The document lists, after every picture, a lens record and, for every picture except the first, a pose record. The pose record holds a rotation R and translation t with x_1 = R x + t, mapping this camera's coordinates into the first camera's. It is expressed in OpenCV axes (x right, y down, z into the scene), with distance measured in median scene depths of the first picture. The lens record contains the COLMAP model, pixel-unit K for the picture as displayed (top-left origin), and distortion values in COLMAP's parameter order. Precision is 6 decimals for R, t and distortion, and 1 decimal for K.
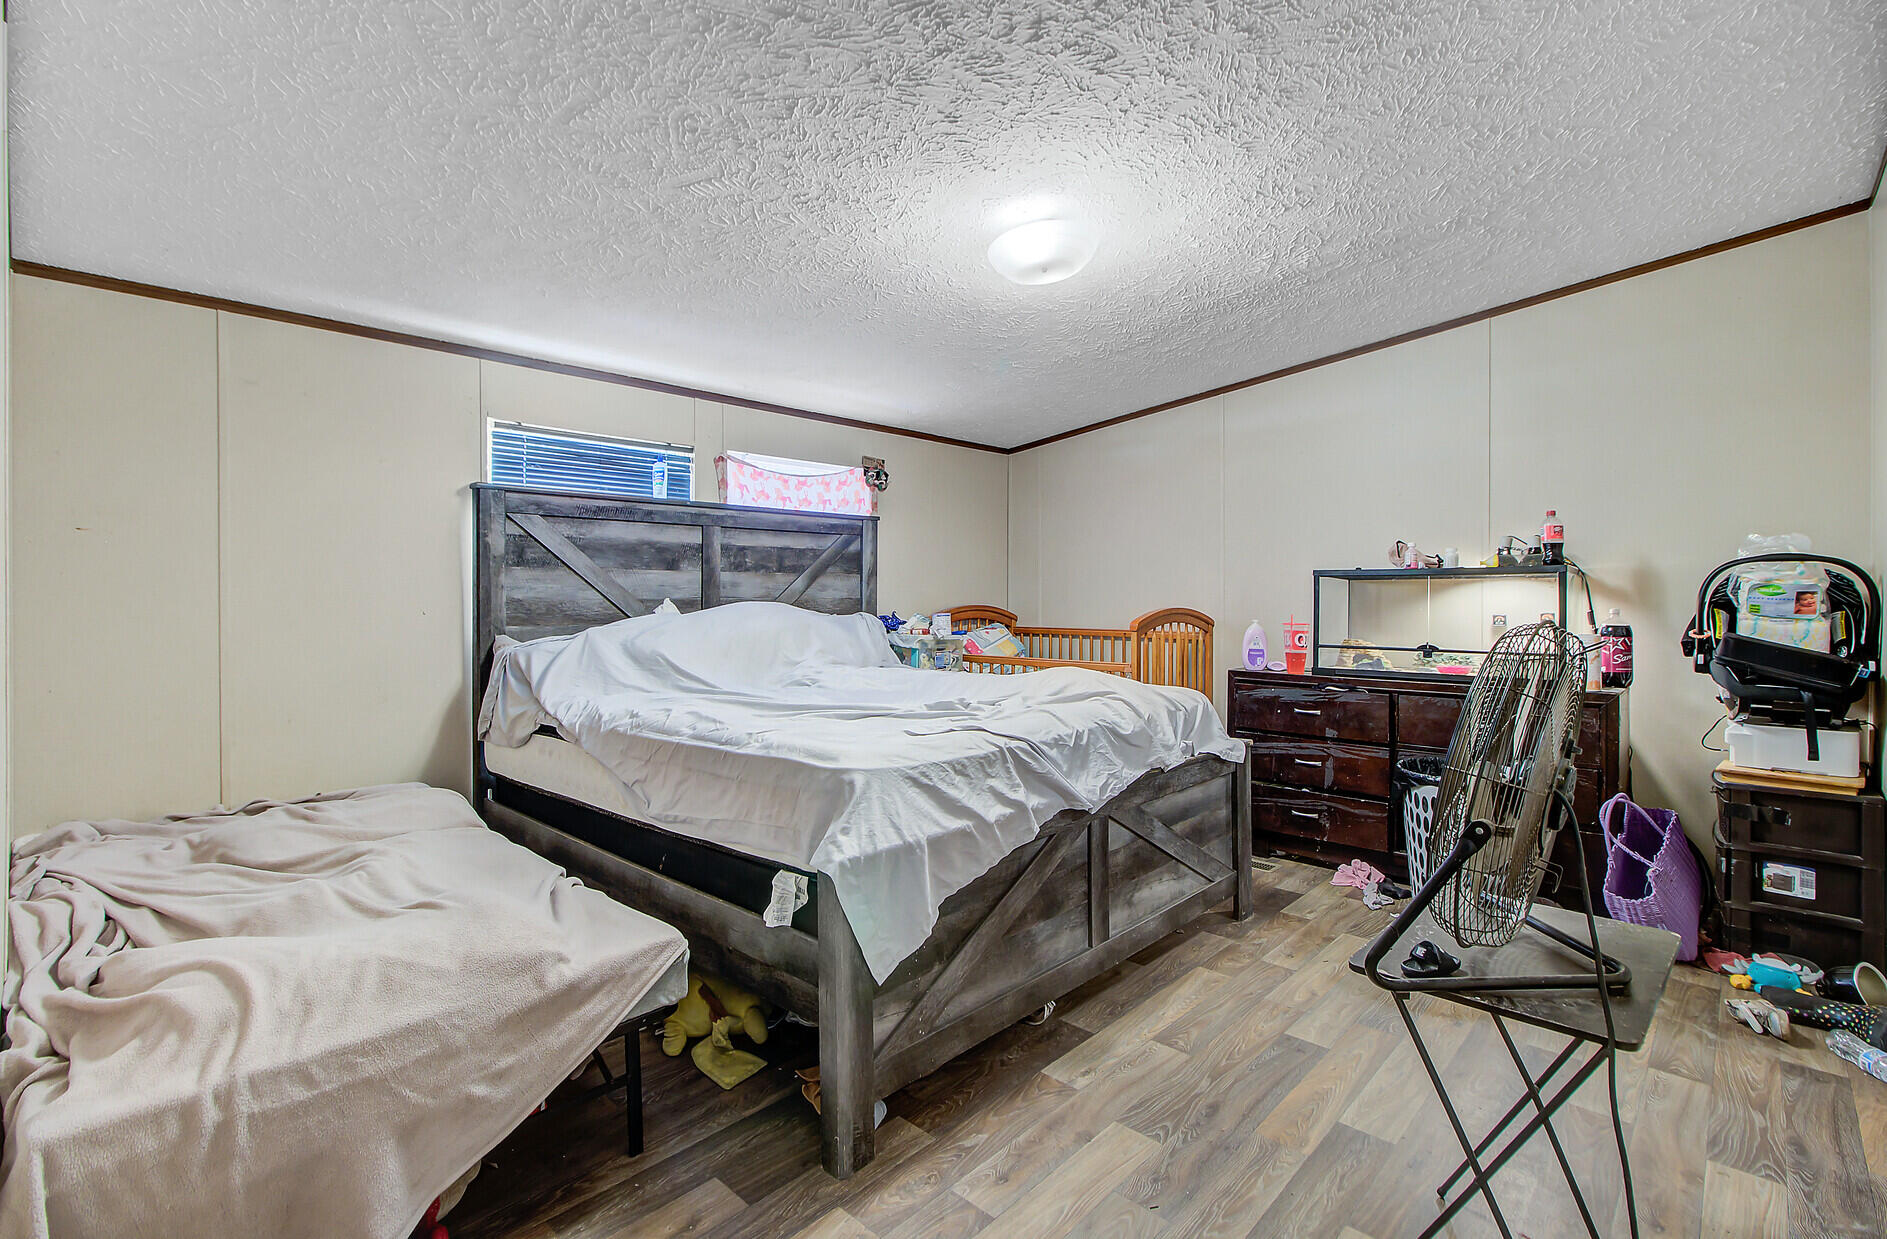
lens RADIAL K [[862.4, 0, 934.9], [0, 862.4, 606.1], [0, 0, 1]] dist [-0.005264, 0.000721]
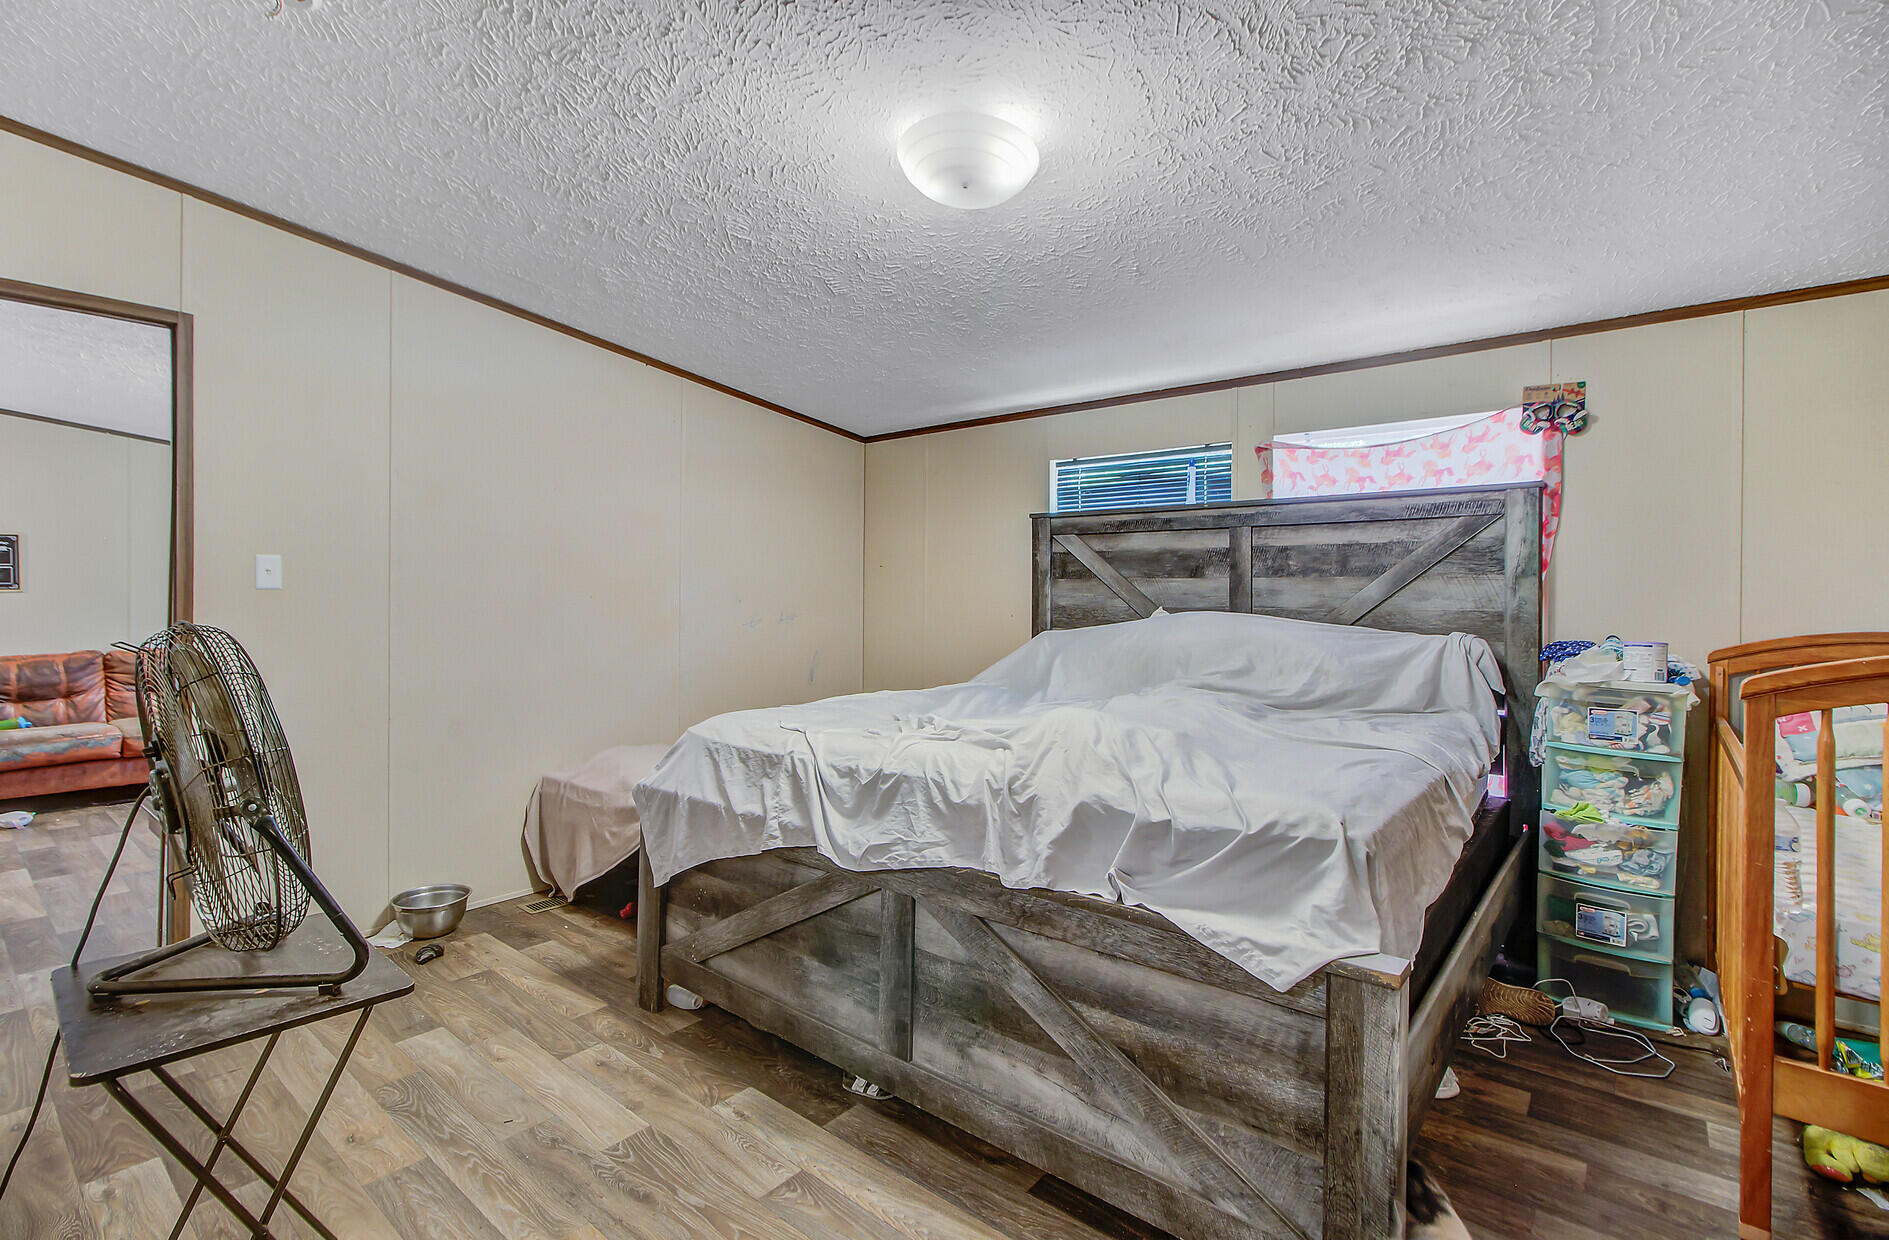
lens RADIAL K [[863.3, 0, 936.8], [0, 863.3, 611.6], [0, 0, 1]] dist [-0.005264, 0.000721]
pose [[0.071534, 0.013952, -0.997341, 0.655762], [-0.024350, 0.999629, 0.012238, -0.009034], [0.997141, 0.023410, 0.071847, 0.669744]]
